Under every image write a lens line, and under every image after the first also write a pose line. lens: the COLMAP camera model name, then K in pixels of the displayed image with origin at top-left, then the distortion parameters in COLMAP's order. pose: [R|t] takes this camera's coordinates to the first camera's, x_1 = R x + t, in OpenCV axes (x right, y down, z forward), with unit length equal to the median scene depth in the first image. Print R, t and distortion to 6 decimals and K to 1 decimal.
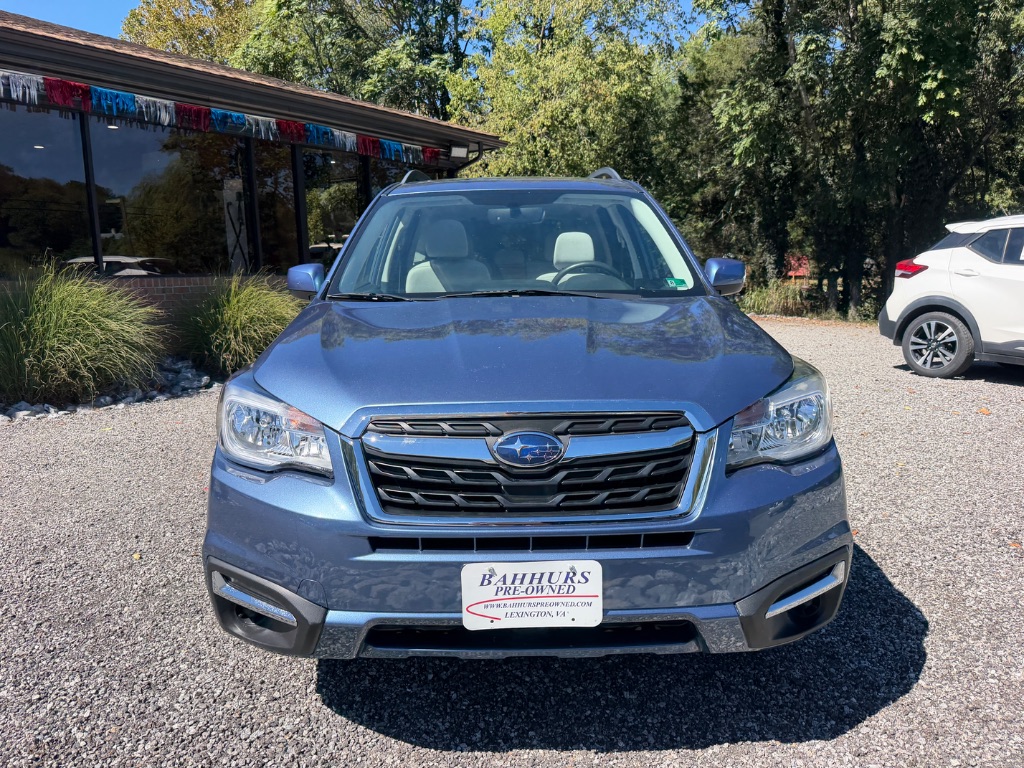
lens RADIAL K [[746.7, 0, 535.9], [0, 746.7, 371.6], [0, 0, 1]] dist [-0.007003, -0.003129]
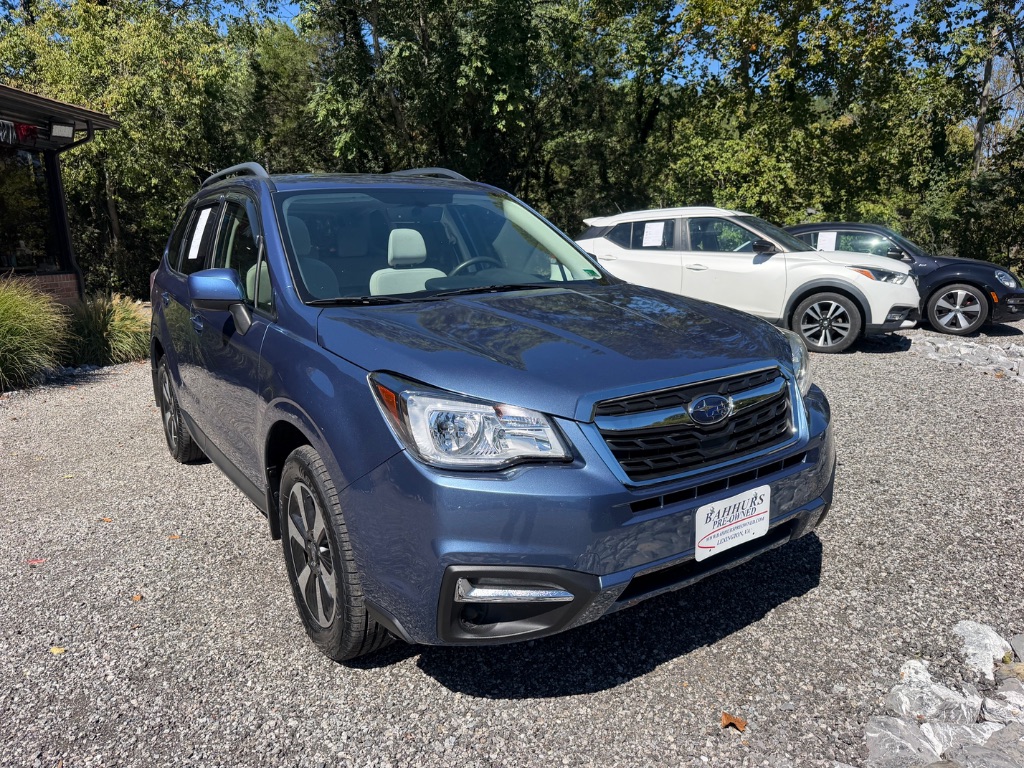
lens RADIAL K [[737.4, 0, 505.1], [0, 737.4, 384.2], [0, 0, 1]] dist [0.001451, -0.006017]
pose [[0.842632, -0.115812, 0.525888, -0.123594], [0.099798, 0.993267, 0.058832, -0.005888], [-0.529161, 0.002909, 0.848516, 0.018074]]
